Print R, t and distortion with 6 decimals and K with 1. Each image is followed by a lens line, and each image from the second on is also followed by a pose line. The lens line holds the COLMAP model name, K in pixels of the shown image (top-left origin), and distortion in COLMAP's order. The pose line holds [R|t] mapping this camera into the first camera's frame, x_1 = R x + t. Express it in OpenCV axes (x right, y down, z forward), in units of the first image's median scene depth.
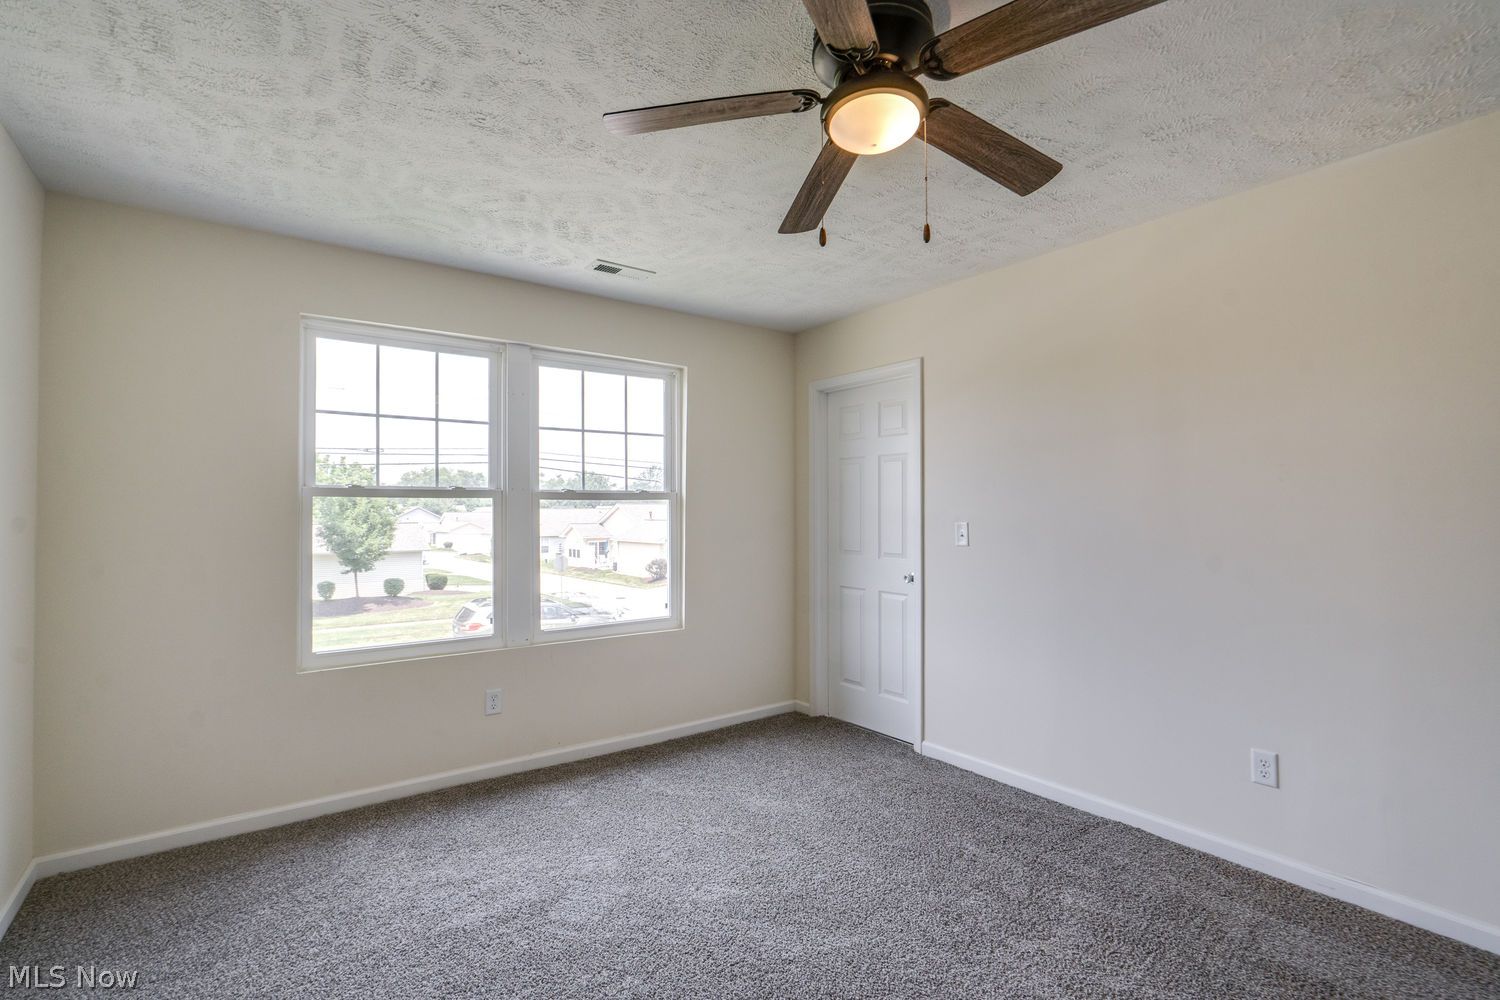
lens RADIAL K [[688.3, 0, 748.6], [0, 688.3, 500.9], [0, 0, 1]] dist [-0.011507, 0.004375]
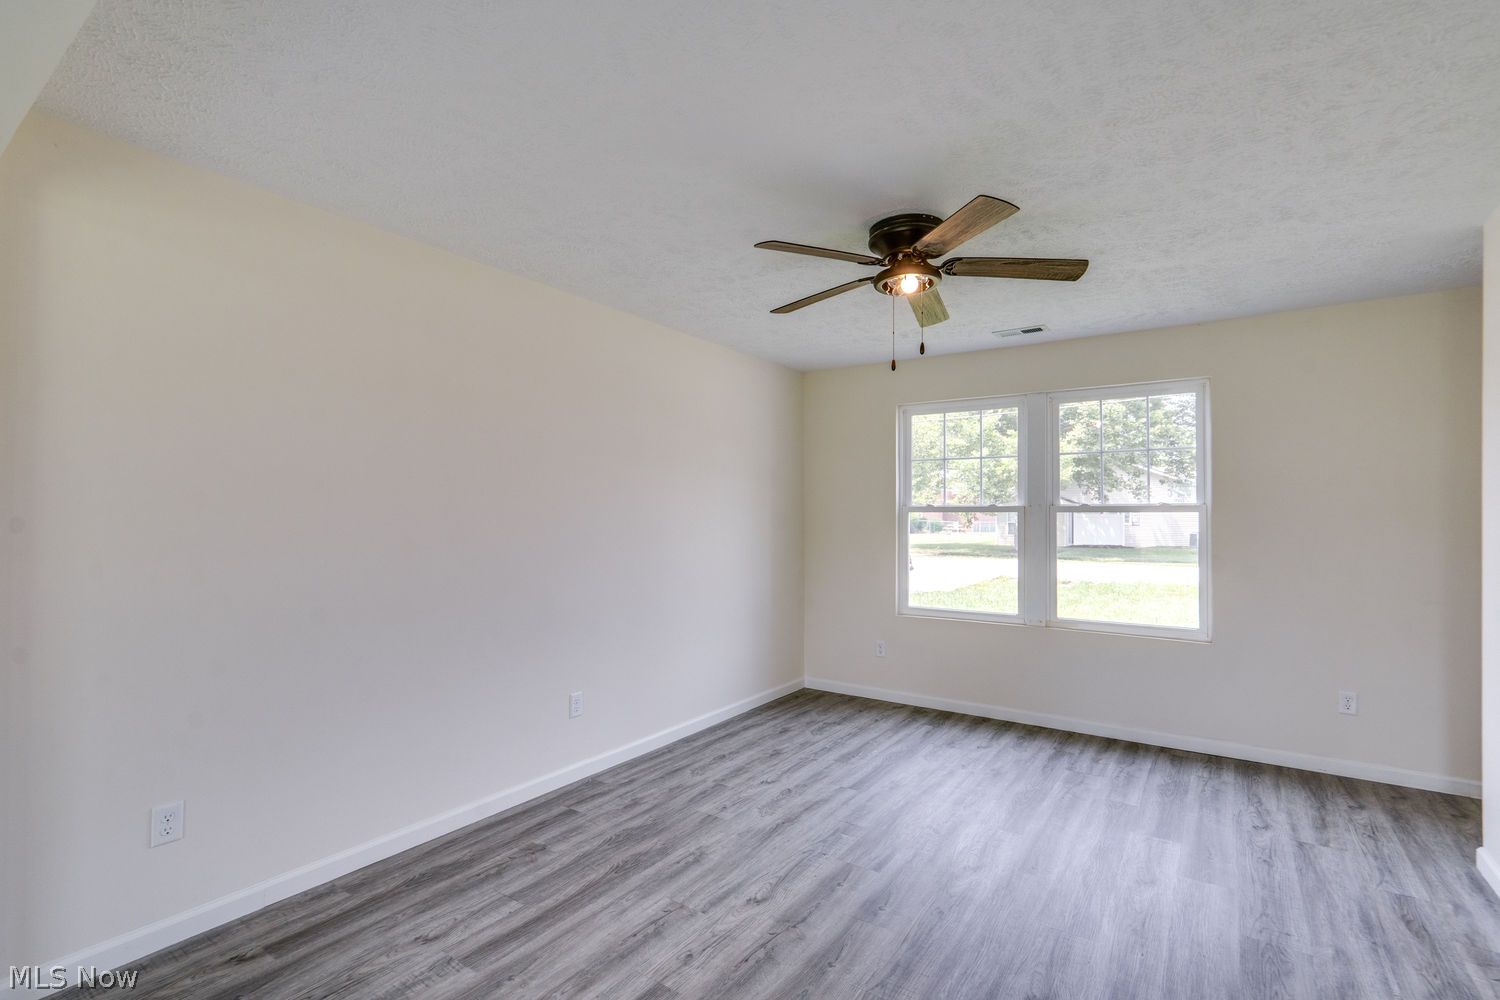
lens RADIAL K [[688.3, 0, 748.6], [0, 688.3, 500.9], [0, 0, 1]] dist [-0.011507, 0.004375]
pose [[0.322777, -0.024425, -0.946160, 0.715510], [0.002033, 0.999683, -0.025113, 0.007572], [0.946473, 0.006183, 0.322724, 0.072616]]
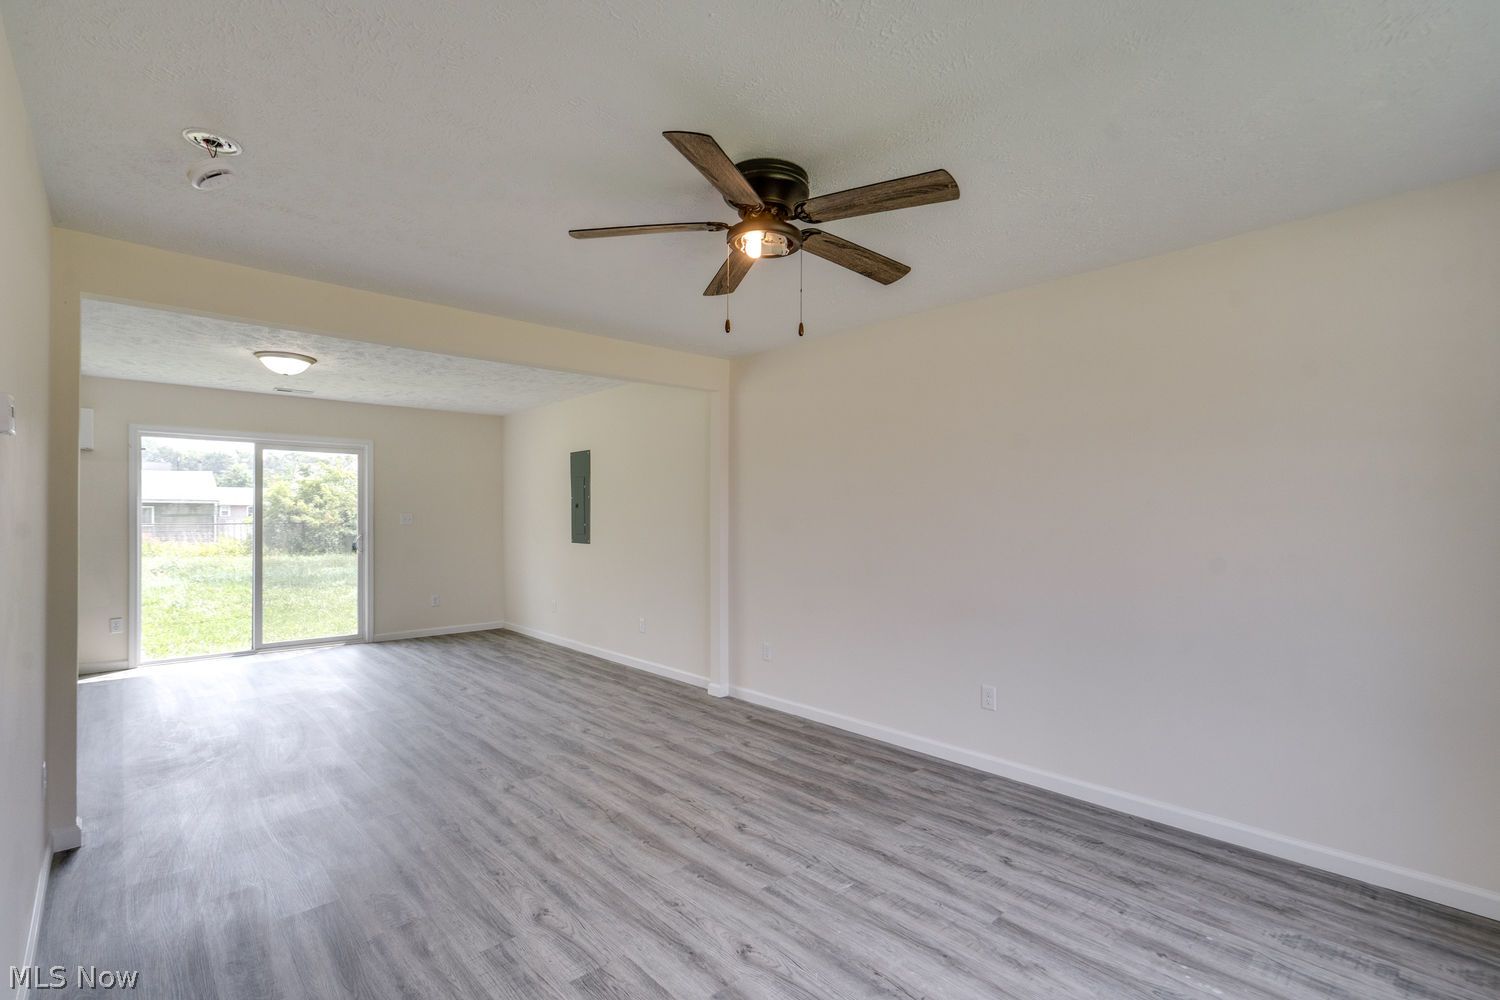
lens RADIAL K [[688.3, 0, 748.6], [0, 688.3, 500.9], [0, 0, 1]] dist [-0.011507, 0.004375]
pose [[-0.994435, -0.006117, -0.105176, 0.137977], [-0.003829, 0.999752, -0.021940, 0.011097], [0.105284, -0.021415, -0.994212, 1.150476]]
